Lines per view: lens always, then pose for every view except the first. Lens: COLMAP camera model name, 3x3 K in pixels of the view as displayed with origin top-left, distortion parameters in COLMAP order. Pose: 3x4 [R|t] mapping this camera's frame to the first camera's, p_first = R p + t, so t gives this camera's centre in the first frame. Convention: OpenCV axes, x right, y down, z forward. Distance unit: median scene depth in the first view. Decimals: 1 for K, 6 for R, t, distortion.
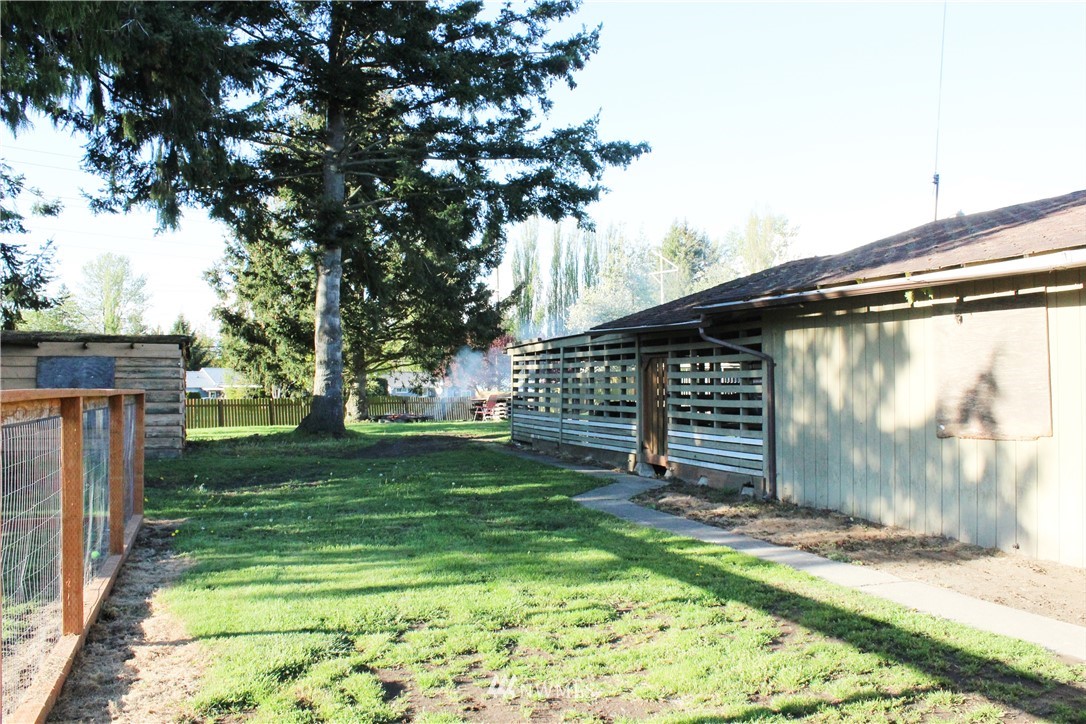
lens RADIAL K [[959.1, 0, 543.0], [0, 959.1, 362.0], [0, 0, 1]] dist [-0.009983, -0.003333]
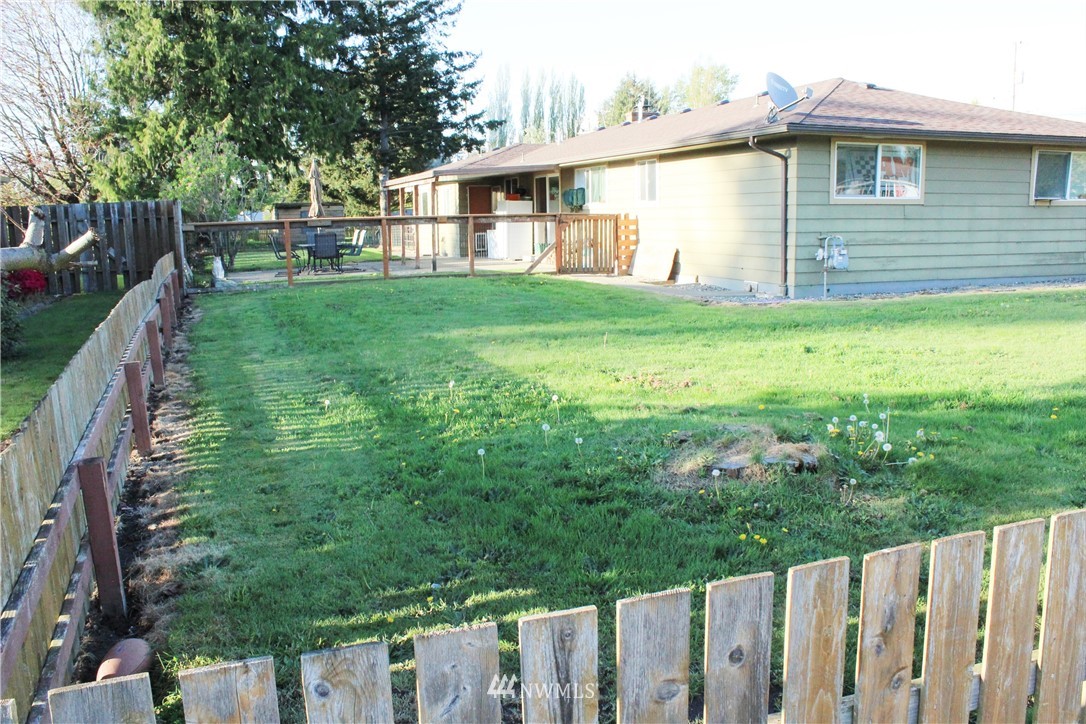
lens RADIAL K [[959.1, 0, 543.0], [0, 959.1, 362.0], [0, 0, 1]] dist [-0.009983, -0.003333]
pose [[0.999527, -0.029889, 0.007274, 0.131861], [0.028253, 0.985518, 0.167200, -0.007741], [-0.012166, -0.166915, 0.985896, -1.276825]]
